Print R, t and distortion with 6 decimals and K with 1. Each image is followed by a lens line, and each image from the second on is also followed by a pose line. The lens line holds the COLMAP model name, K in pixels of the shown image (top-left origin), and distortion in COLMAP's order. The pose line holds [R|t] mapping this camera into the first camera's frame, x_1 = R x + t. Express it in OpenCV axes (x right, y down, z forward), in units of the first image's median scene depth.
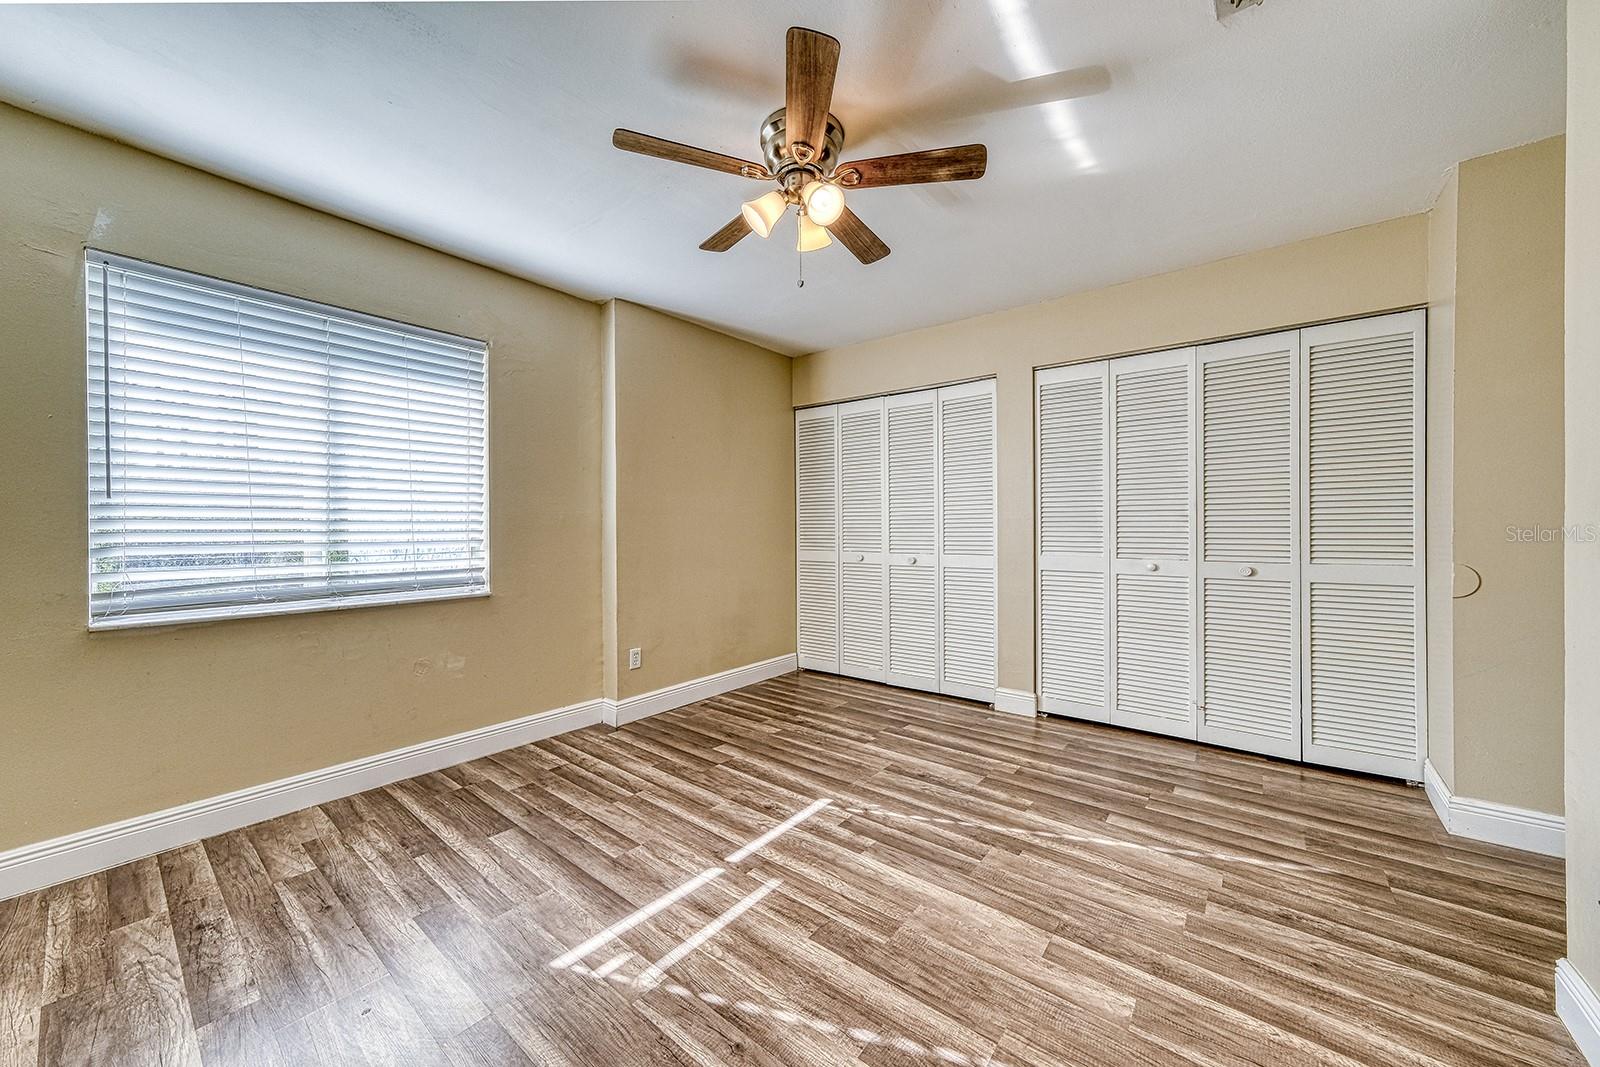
lens RADIAL K [[541.5, 0, 847.5], [0, 541.5, 527.0], [0, 0, 1]] dist [-0.009669, 0.005711]
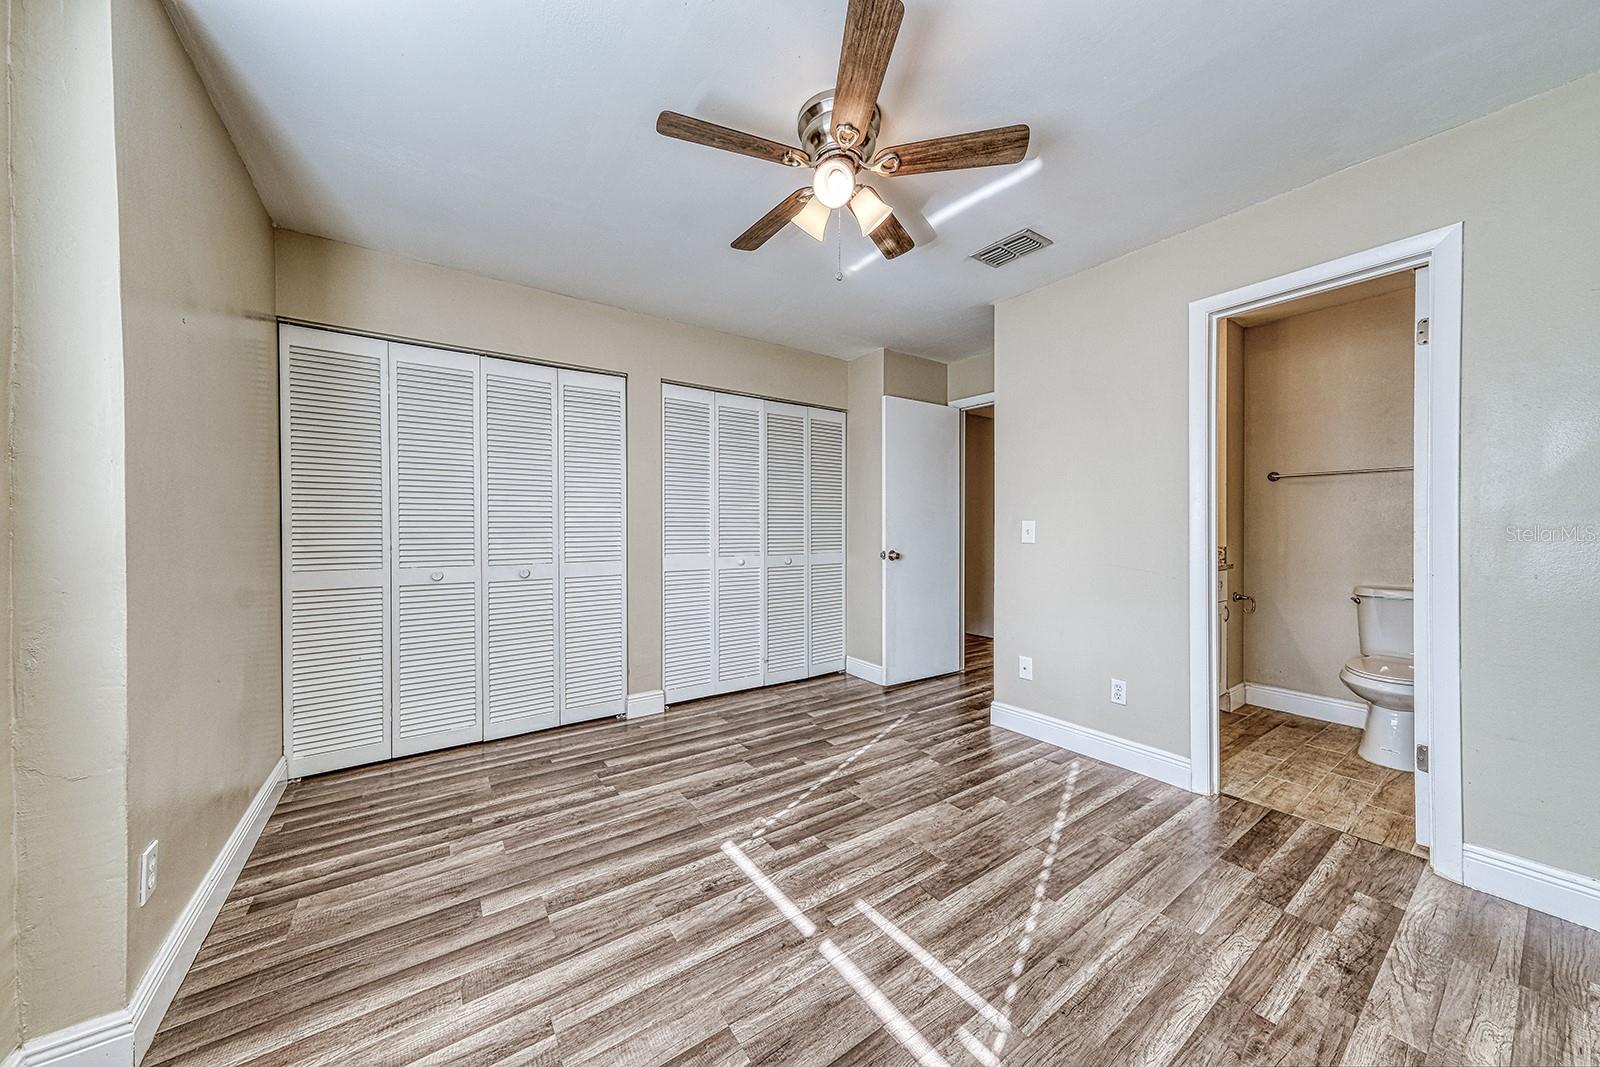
lens RADIAL K [[530.5, 0, 793.5], [0, 530.5, 531.7], [0, 0, 1]] dist [0.000031, 0.000253]
pose [[0.357260, -0.000059, 0.934005, -0.721025], [0.000536, 1.000000, -0.000142, 0.002008], [-0.934005, 0.000551, 0.357260, 0.536908]]
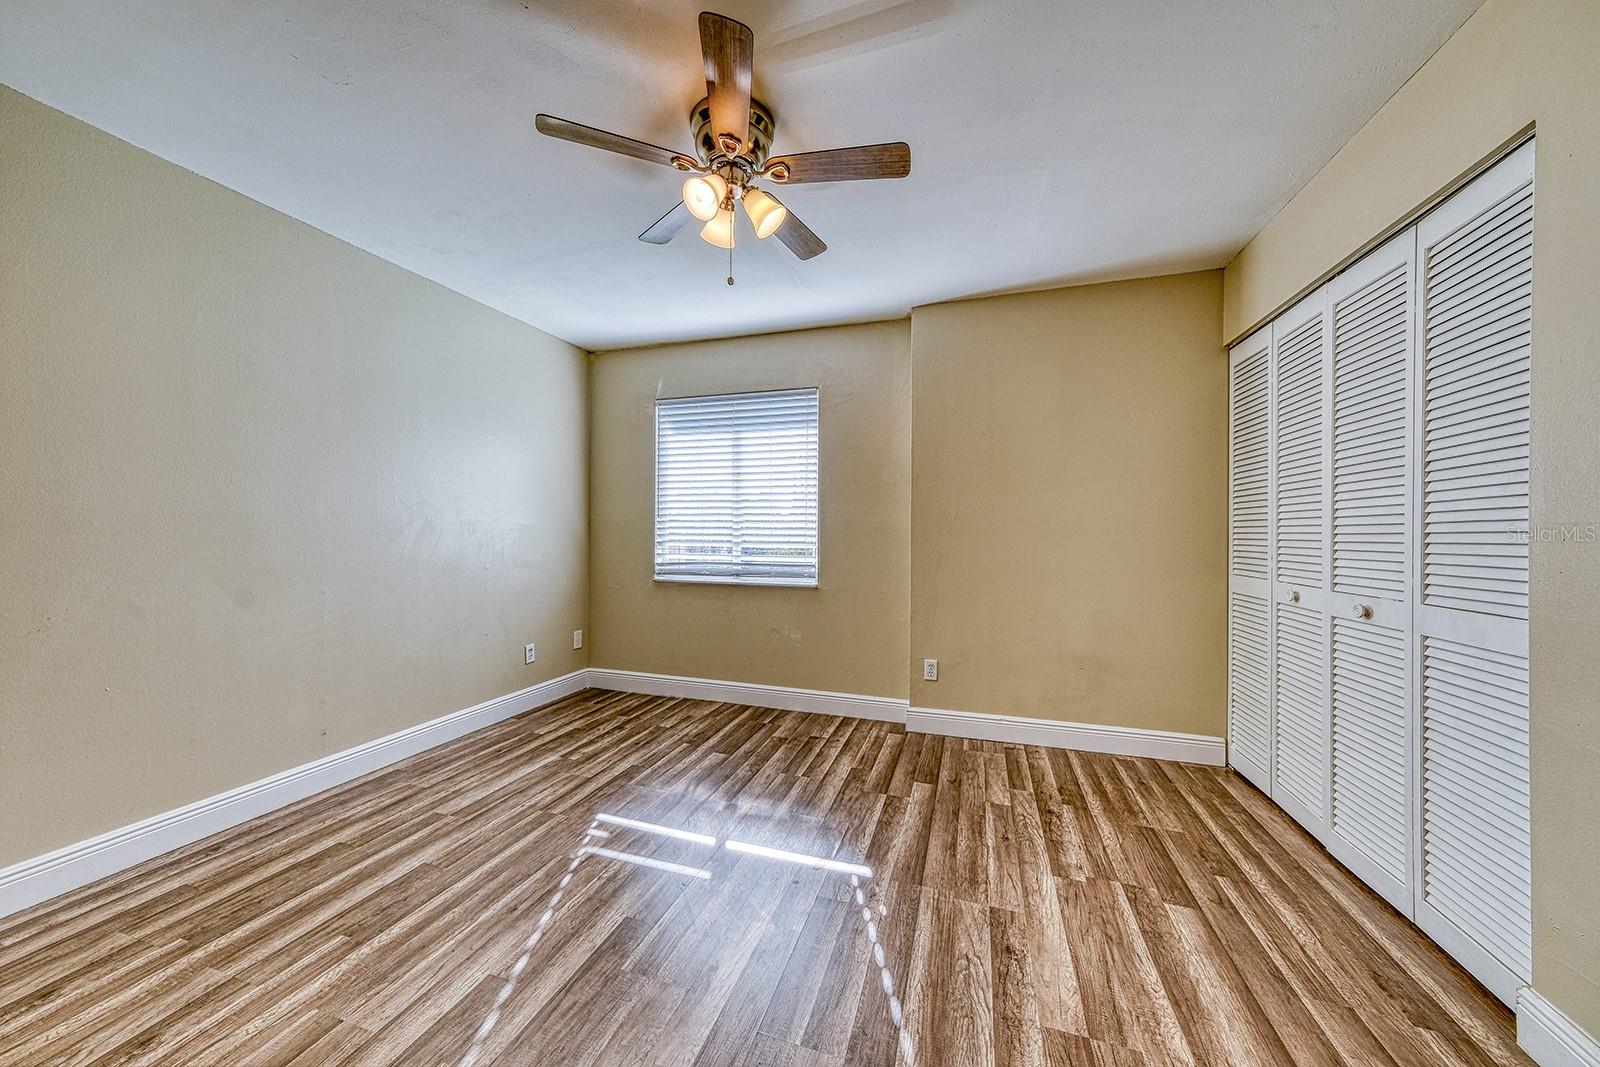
lens RADIAL K [[611.9, 0, 841.3], [0, 611.9, 532.1], [0, 0, 1]] dist [0.000514, 0.004845]
pose [[0.323648, 0.005026, -0.946164, 0.734308], [-0.007980, 0.999965, 0.002582, -0.006709], [0.946144, 0.006715, 0.323676, 0.606274]]
